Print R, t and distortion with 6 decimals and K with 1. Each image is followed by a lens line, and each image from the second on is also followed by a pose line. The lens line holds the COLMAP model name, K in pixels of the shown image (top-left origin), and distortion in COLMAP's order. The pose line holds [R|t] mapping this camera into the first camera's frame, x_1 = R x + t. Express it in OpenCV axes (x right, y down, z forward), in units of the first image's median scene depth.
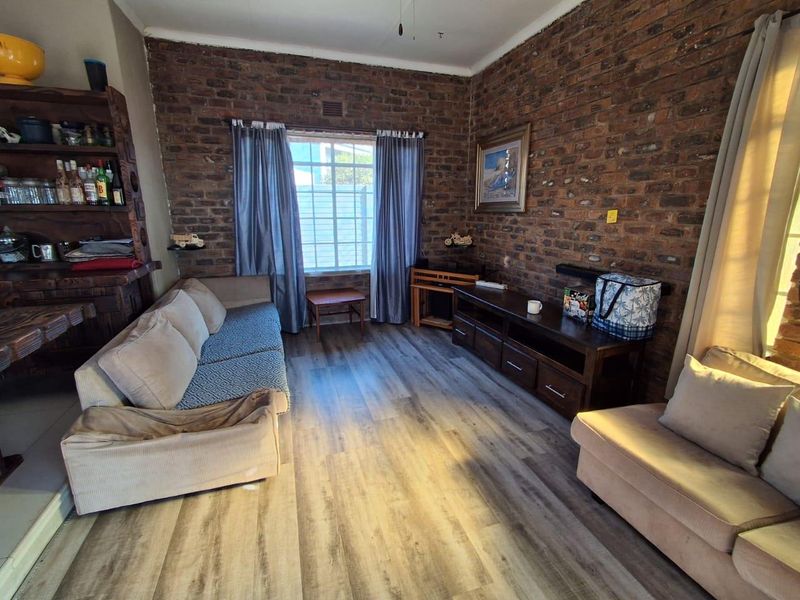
lens RADIAL K [[367.2, 0, 394.8], [0, 367.2, 296.2], [0, 0, 1]] dist [0.006607, 0.004601]
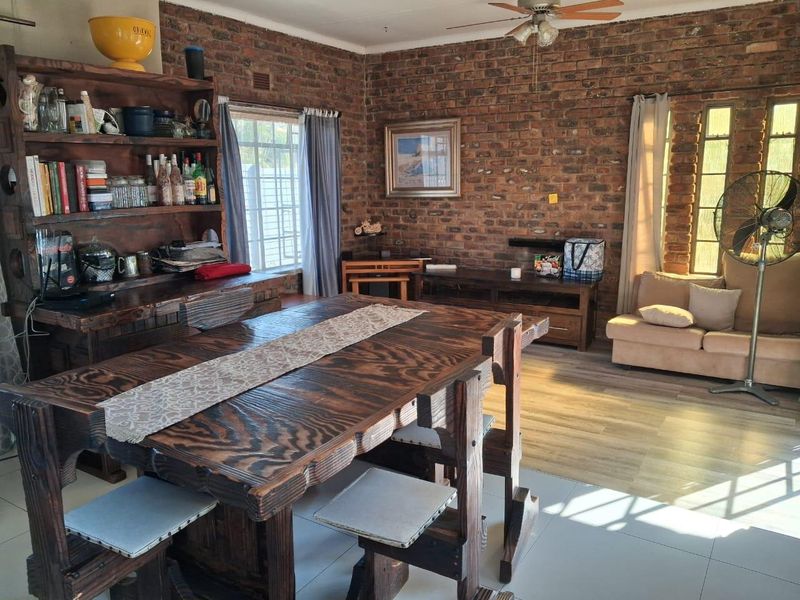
lens RADIAL K [[635.2, 0, 402.6], [0, 635.2, 302.4], [0, 0, 1]] dist [0.026181, -0.025217]
pose [[0.760125, -0.134856, 0.635629, -1.083954], [0.166076, 0.986056, 0.010599, 0.033525], [-0.628195, 0.097506, 0.771922, -0.330541]]
